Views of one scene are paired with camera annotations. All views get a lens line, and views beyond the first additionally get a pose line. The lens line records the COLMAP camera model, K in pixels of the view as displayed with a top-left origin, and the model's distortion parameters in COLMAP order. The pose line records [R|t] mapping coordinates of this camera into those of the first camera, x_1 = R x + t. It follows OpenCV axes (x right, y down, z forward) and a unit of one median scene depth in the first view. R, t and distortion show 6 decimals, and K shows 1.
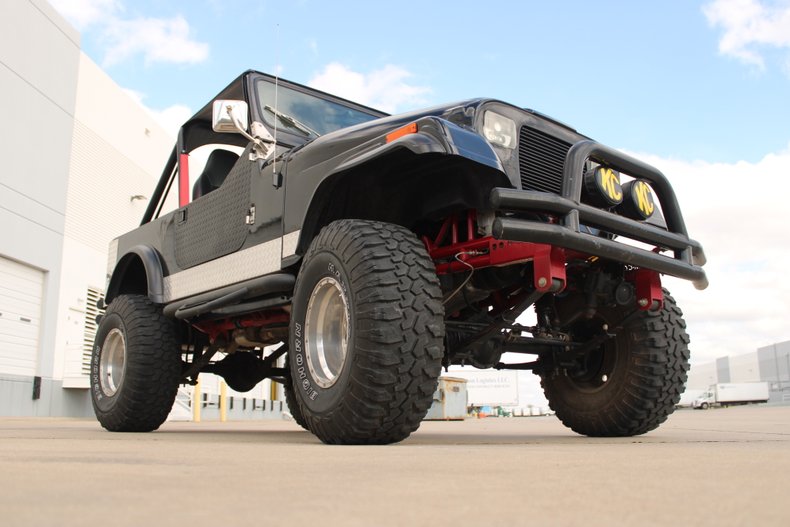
lens RADIAL K [[757.9, 0, 391.7], [0, 757.9, 262.8], [0, 0, 1]] dist [-0.138582, 0.147139]
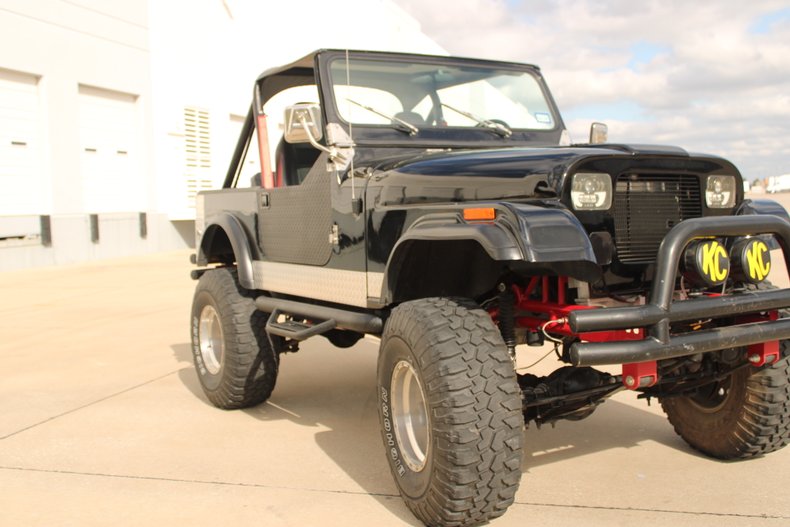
lens RADIAL K [[873.3, 0, 387.0], [0, 873.3, 256.3], [0, 0, 1]] dist [-0.109124, 0.138197]
pose [[0.984954, -0.019501, -0.171714, 0.064963], [0.064162, 0.963859, 0.258570, -0.312753], [0.160466, -0.265697, 0.950608, -0.032462]]
